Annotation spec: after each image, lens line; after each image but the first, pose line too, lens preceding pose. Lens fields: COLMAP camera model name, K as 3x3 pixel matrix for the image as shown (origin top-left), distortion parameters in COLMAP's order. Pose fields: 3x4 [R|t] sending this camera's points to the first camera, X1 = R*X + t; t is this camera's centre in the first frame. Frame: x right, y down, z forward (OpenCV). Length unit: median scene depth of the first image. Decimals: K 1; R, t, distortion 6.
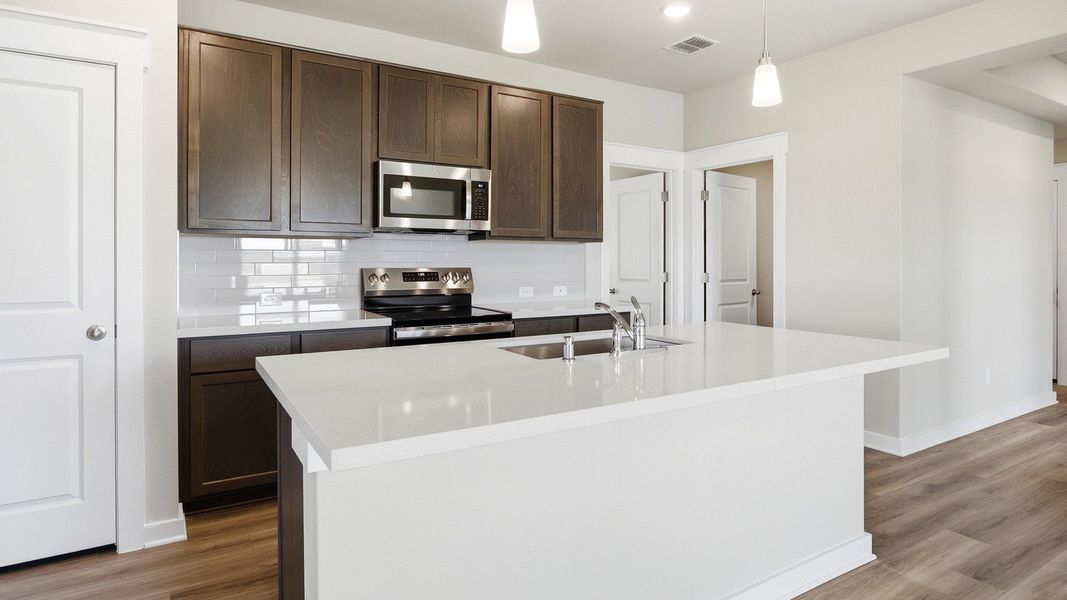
lens RADIAL K [[589.4, 0, 533.1], [0, 589.4, 257.8], [0, 0, 1]] dist [-0.005453, -0.000175]
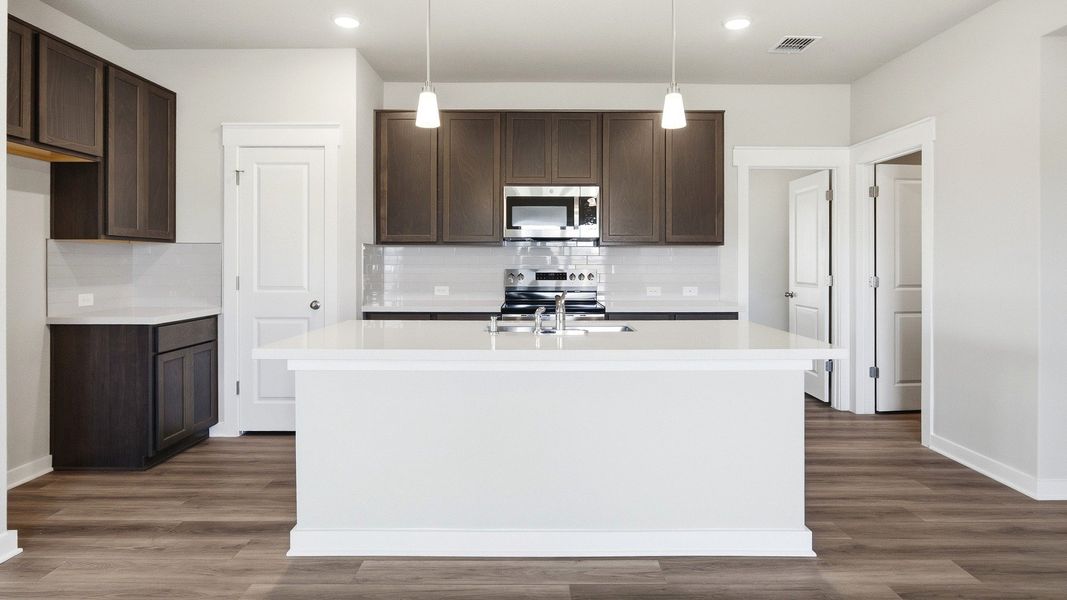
lens RADIAL K [[589.4, 0, 533.1], [0, 589.4, 257.8], [0, 0, 1]] dist [-0.005453, -0.000175]
pose [[0.847943, -0.005756, -0.530057, 0.490458], [0.001964, 0.999968, -0.007718, 0.003730], [0.530084, 0.005503, 0.847927, -0.079725]]
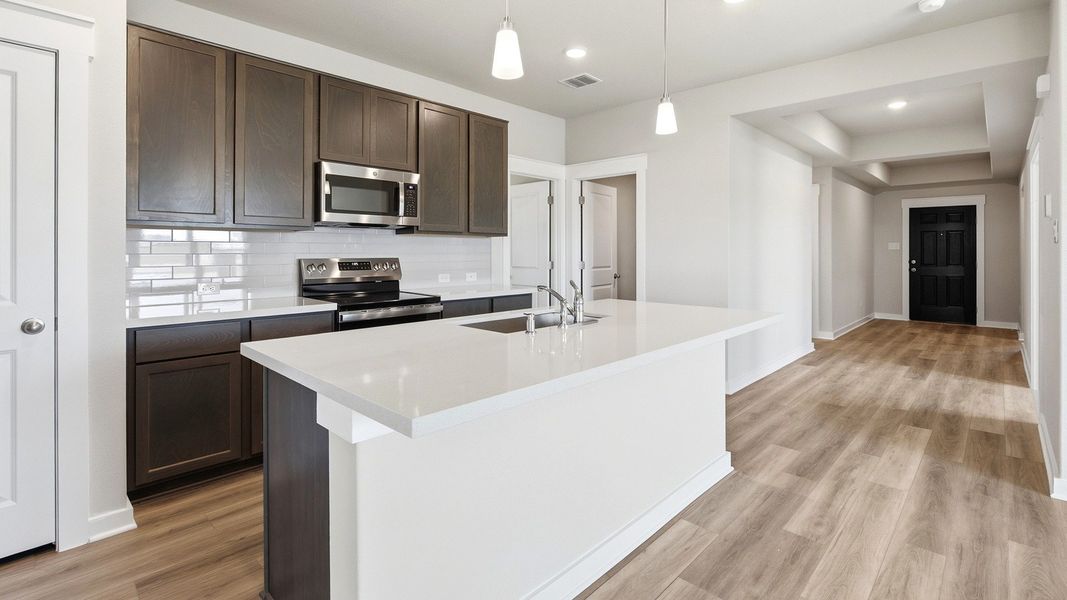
lens RADIAL K [[490.6, 0, 536.5], [0, 490.6, 247.7], [0, 0, 1]] dist [-0.000492, -0.000186]
pose [[0.967792, 0.001765, 0.251743, -0.101645], [-0.000877, 0.999993, -0.003638, 0.000232], [-0.251748, 0.003300, 0.967787, 0.006878]]
